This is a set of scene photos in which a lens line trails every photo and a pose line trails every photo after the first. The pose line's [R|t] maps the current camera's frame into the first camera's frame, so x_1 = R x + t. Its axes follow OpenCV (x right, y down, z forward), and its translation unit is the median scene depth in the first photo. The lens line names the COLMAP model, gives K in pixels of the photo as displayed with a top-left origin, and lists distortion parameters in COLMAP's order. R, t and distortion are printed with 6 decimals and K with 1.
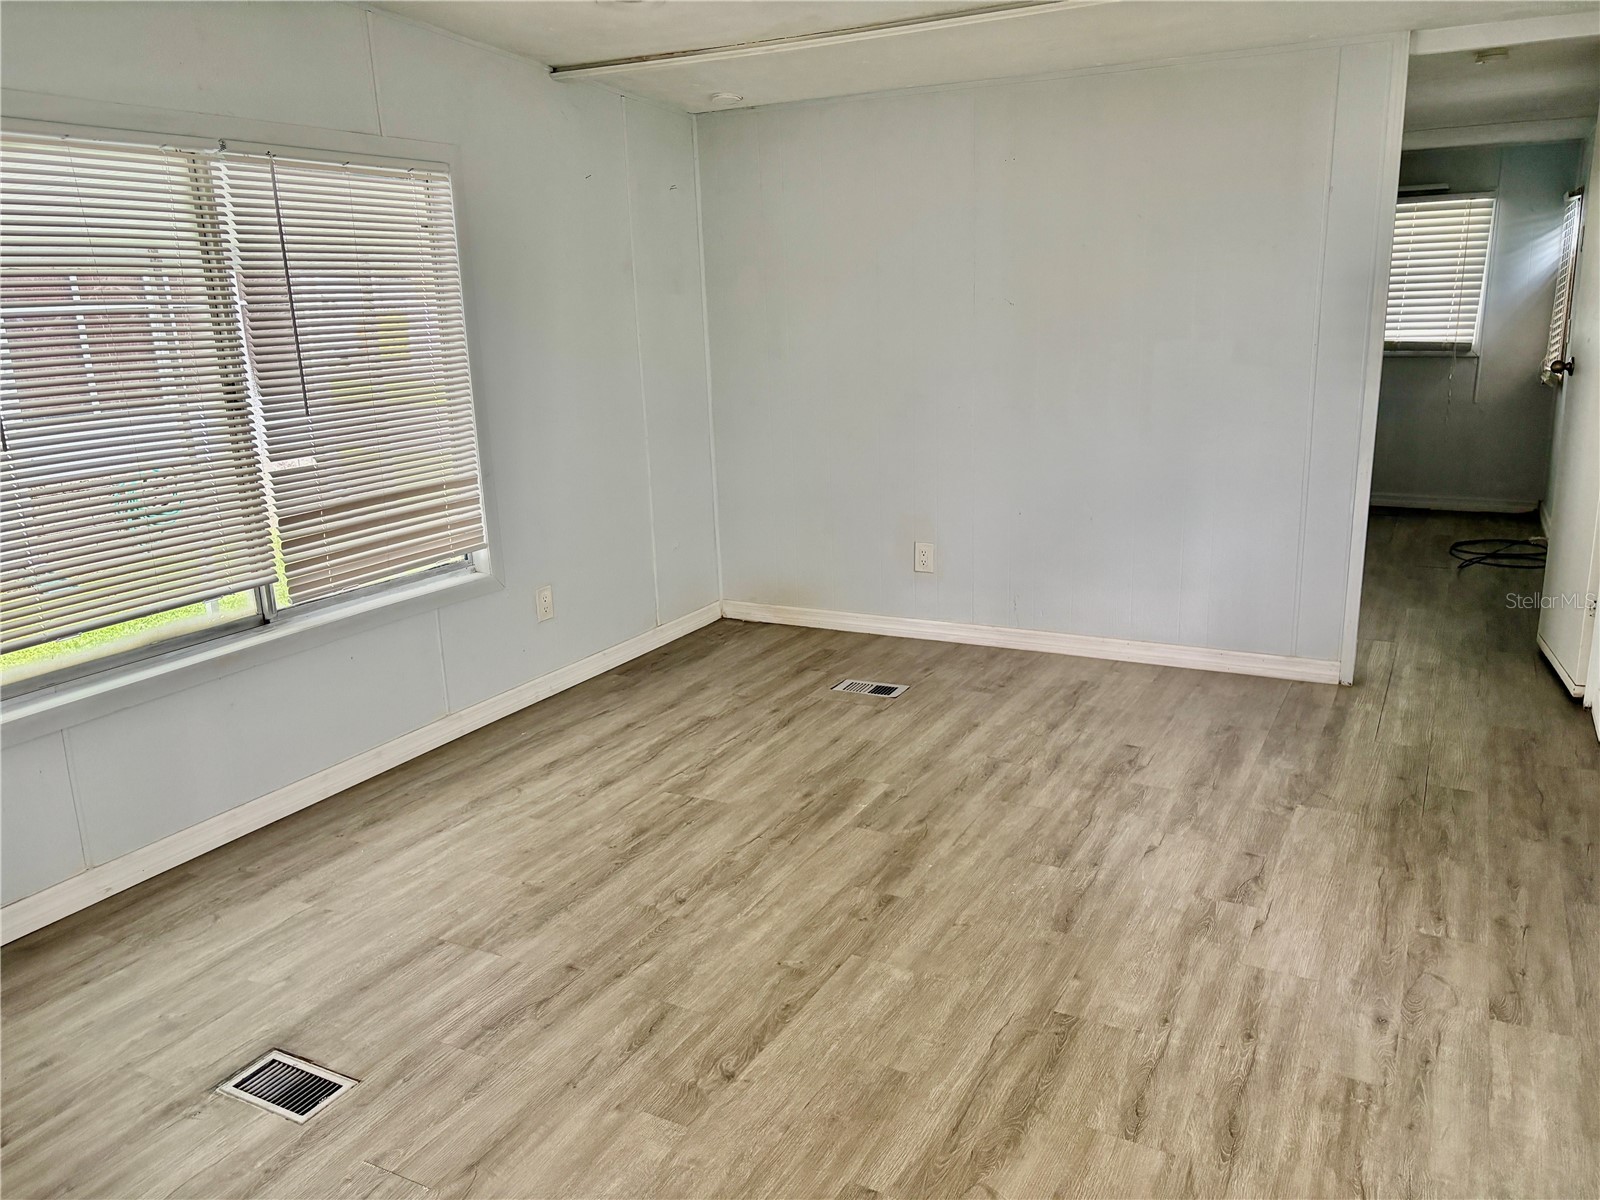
lens RADIAL K [[1221.4, 0, 802.7], [0, 1221.4, 599.8], [0, 0, 1]] dist [0.071513, -0.088662]
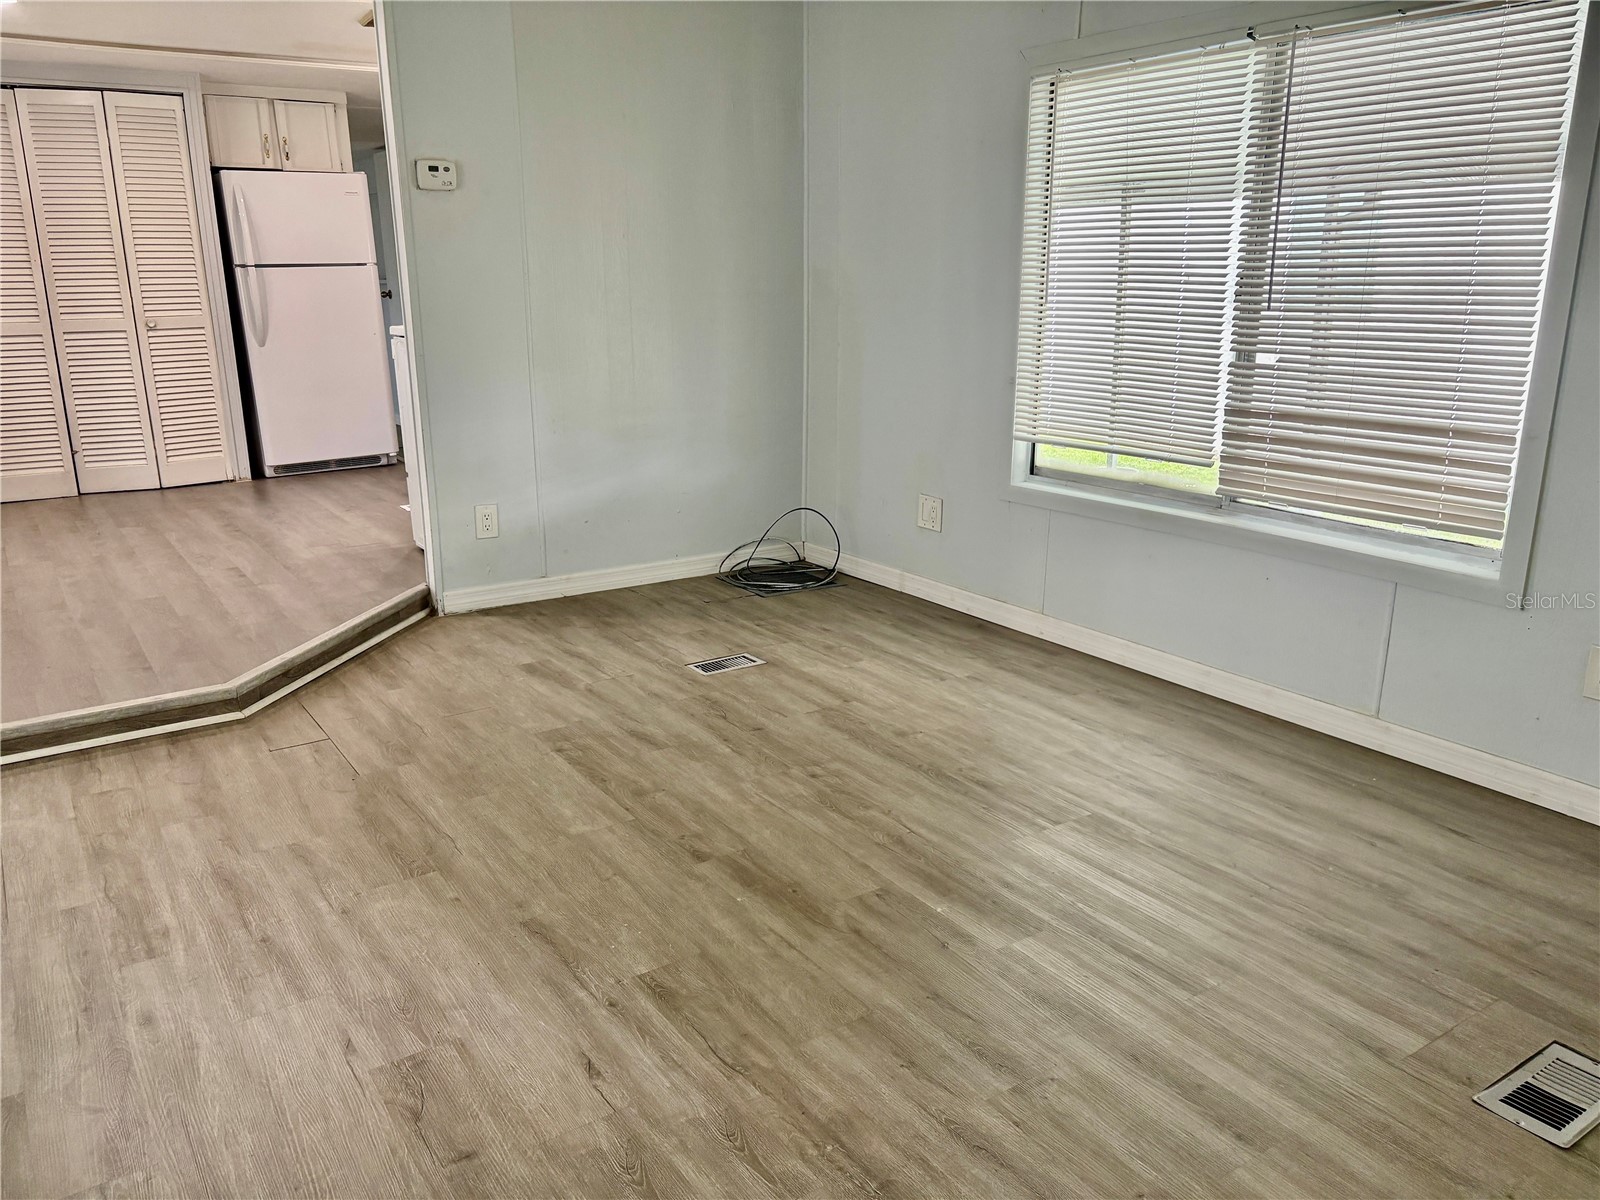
lens RADIAL K [[1221.4, 0, 802.7], [0, 1221.4, 599.8], [0, 0, 1]] dist [0.071513, -0.088662]
pose [[-0.472572, 0.260732, -0.841840, 0.732128], [-0.195670, 0.900350, 0.388694, -0.288502], [0.859296, 0.348408, -0.374463, 1.309499]]
